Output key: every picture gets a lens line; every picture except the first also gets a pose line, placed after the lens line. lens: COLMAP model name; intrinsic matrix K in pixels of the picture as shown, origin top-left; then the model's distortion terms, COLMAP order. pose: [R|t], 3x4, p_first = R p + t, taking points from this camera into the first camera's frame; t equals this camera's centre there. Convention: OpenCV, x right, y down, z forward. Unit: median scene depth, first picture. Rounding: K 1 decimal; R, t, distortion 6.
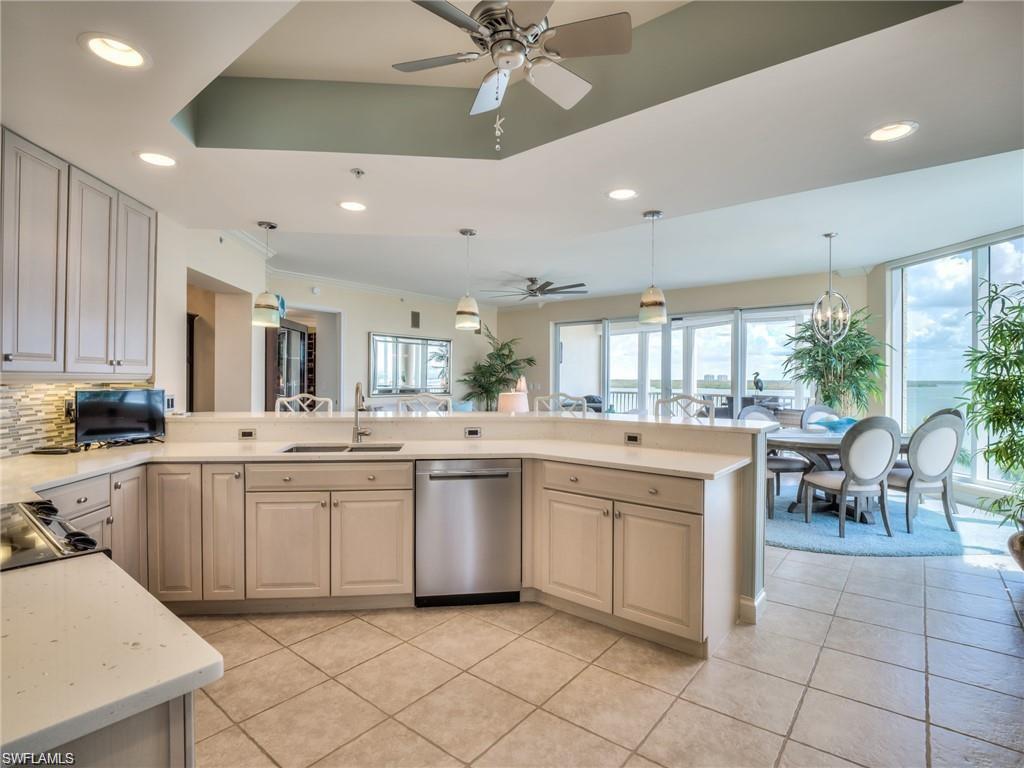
lens RADIAL K [[508.9, 0, 514.3], [0, 508.9, 378.9], [0, 0, 1]] dist [-0.021796, -0.004392]
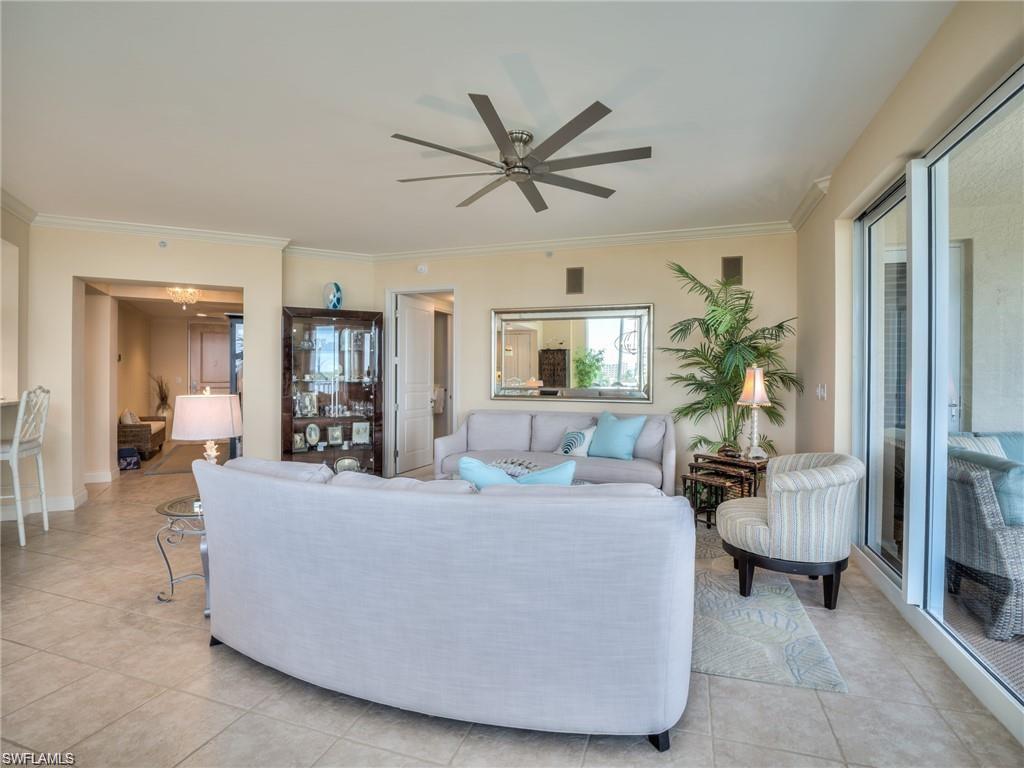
lens RADIAL K [[508.9, 0, 535.1], [0, 508.9, 383.7], [0, 0, 1]] dist [-0.021796, -0.004392]
pose [[0.368804, 0.004414, -0.929497, 0.346349], [-0.003056, 0.999989, 0.003536, 0.008269], [0.929502, 0.001537, 0.368813, 0.676759]]
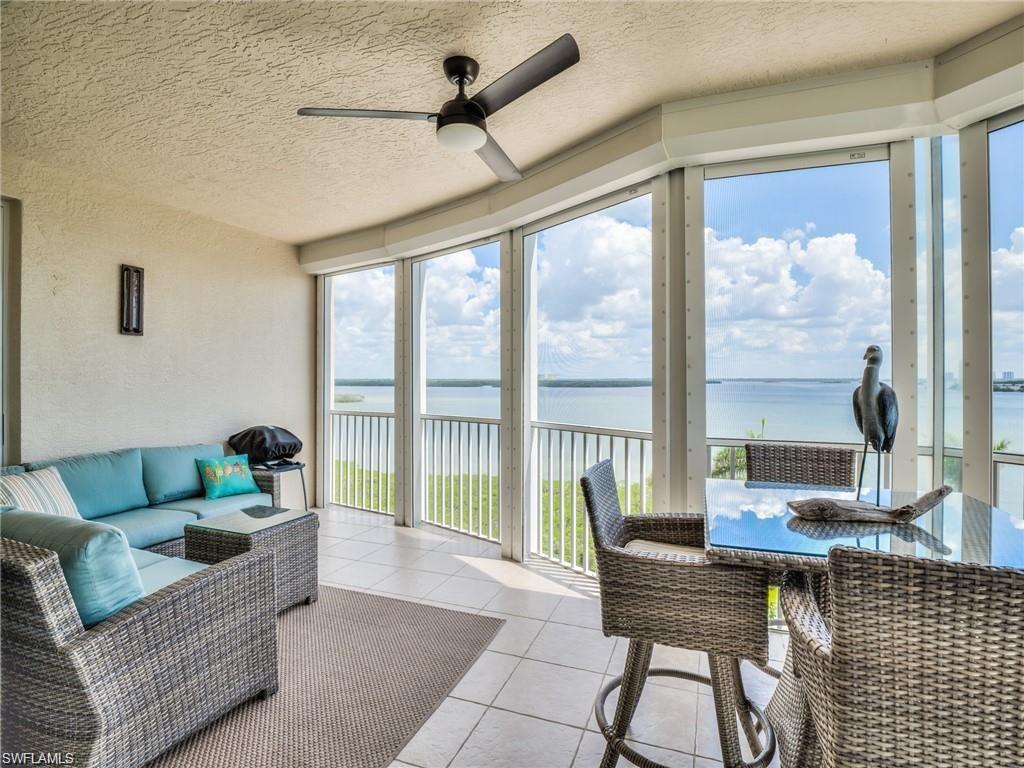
lens RADIAL K [[508.9, 0, 513.8], [0, 508.9, 378.4], [0, 0, 1]] dist [-0.021796, -0.004392]
pose [[0.951348, -0.006973, 0.308038, 0.281073], [0.008100, 0.999964, -0.002381, -0.000492], [-0.308011, 0.004761, 0.951371, 0.800881]]
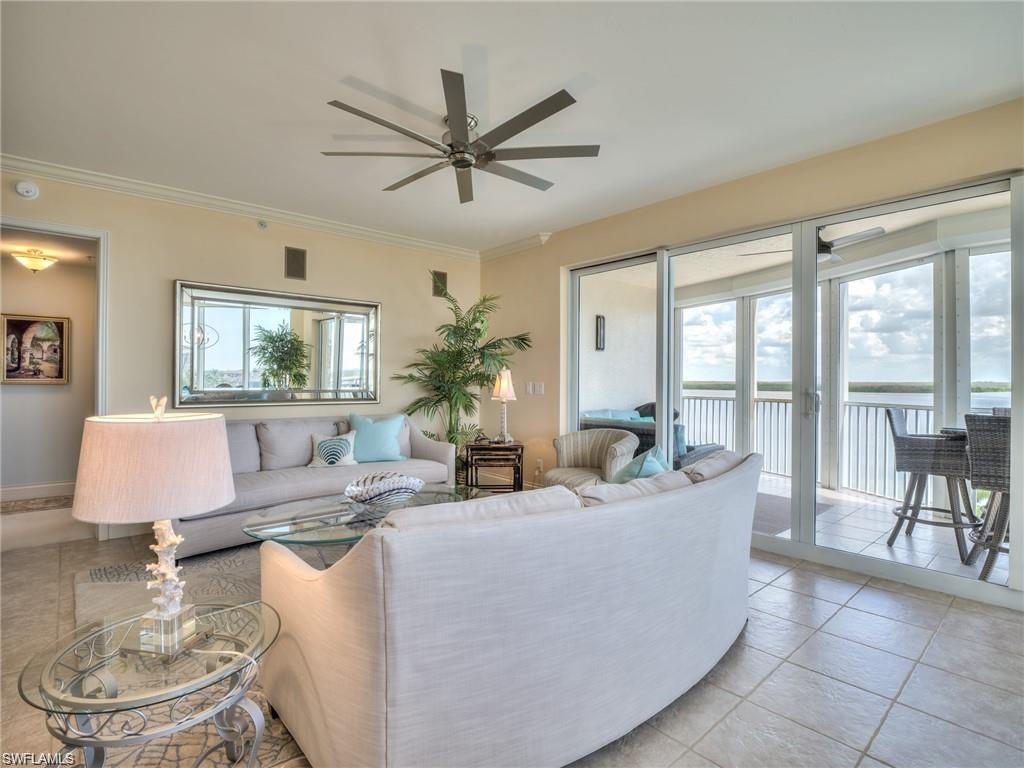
lens RADIAL K [[508.9, 0, 517.1], [0, 508.9, 379.2], [0, 0, 1]] dist [-0.021796, -0.004392]
pose [[0.985235, -0.003160, -0.171180, 0.118884], [0.002116, 0.999978, -0.006278, 0.008869], [0.171196, 0.005823, 0.985220, 0.482154]]
